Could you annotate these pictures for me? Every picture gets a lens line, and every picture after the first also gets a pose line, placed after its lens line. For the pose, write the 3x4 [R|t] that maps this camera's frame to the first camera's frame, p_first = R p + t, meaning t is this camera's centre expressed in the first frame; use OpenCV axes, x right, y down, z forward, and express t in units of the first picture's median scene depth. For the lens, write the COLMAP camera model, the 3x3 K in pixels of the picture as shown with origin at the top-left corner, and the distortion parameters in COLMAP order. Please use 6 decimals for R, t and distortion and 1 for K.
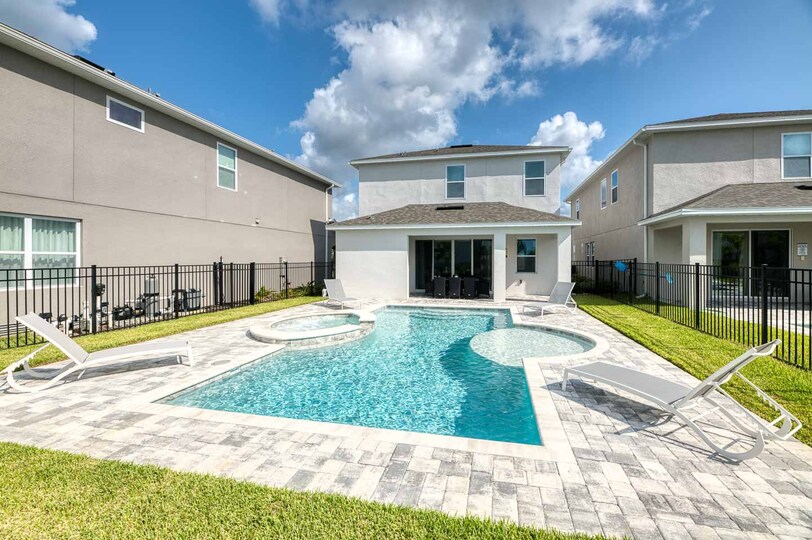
lens RADIAL K [[335.4, 0, 413.5], [0, 335.4, 258.4], [0, 0, 1]] dist [-0.009196, -0.000143]
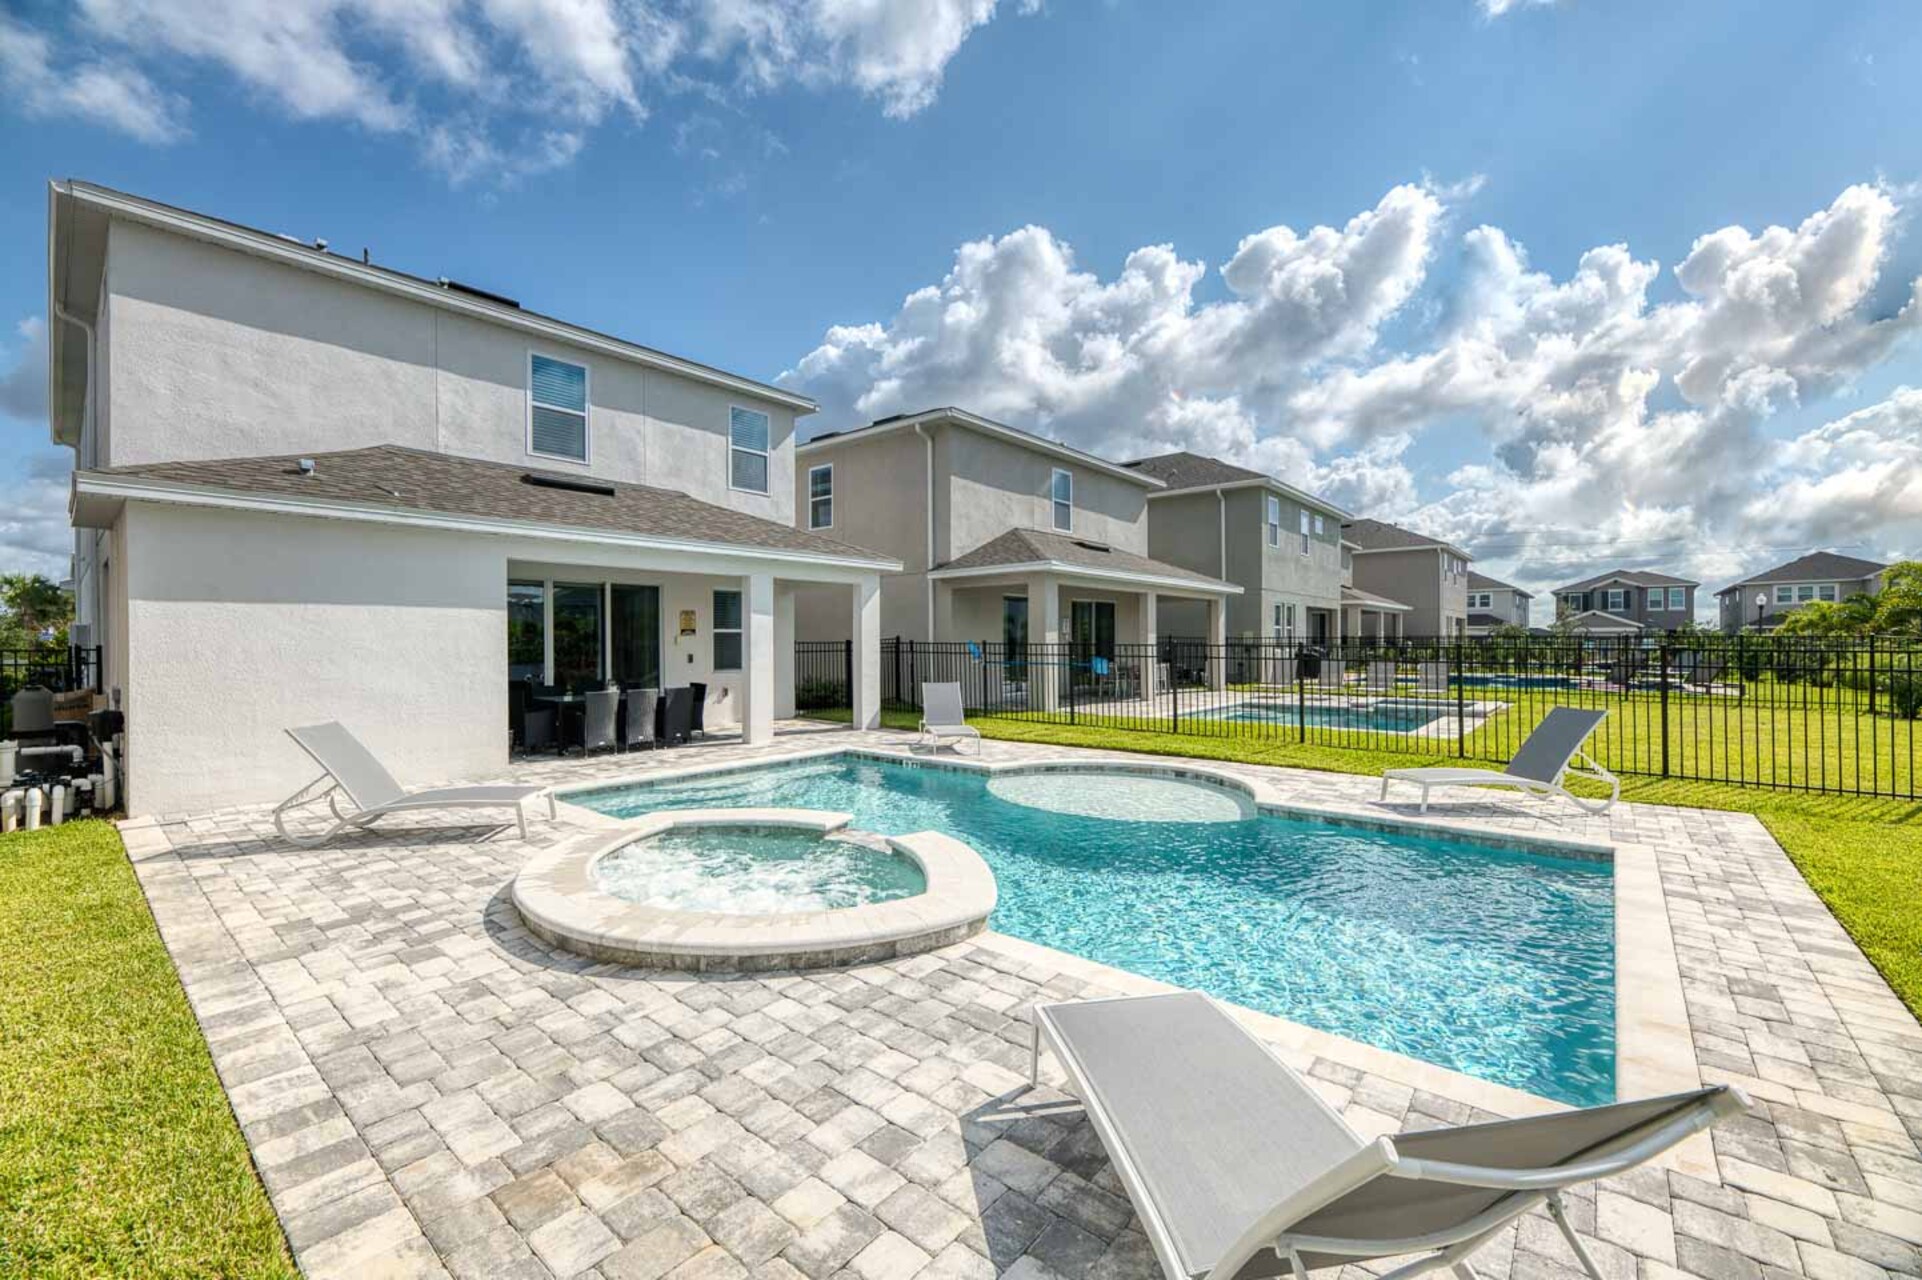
lens RADIAL K [[788.5, 0, 959.4], [0, 788.5, 641.3], [0, 0, 1]] dist [-0.001453, -0.000183]
pose [[0.455951, -0.002173, 0.890002, -0.488616], [-0.000890, 0.999995, 0.002897, 0.002980], [-0.890004, -0.002113, 0.455947, 0.348016]]
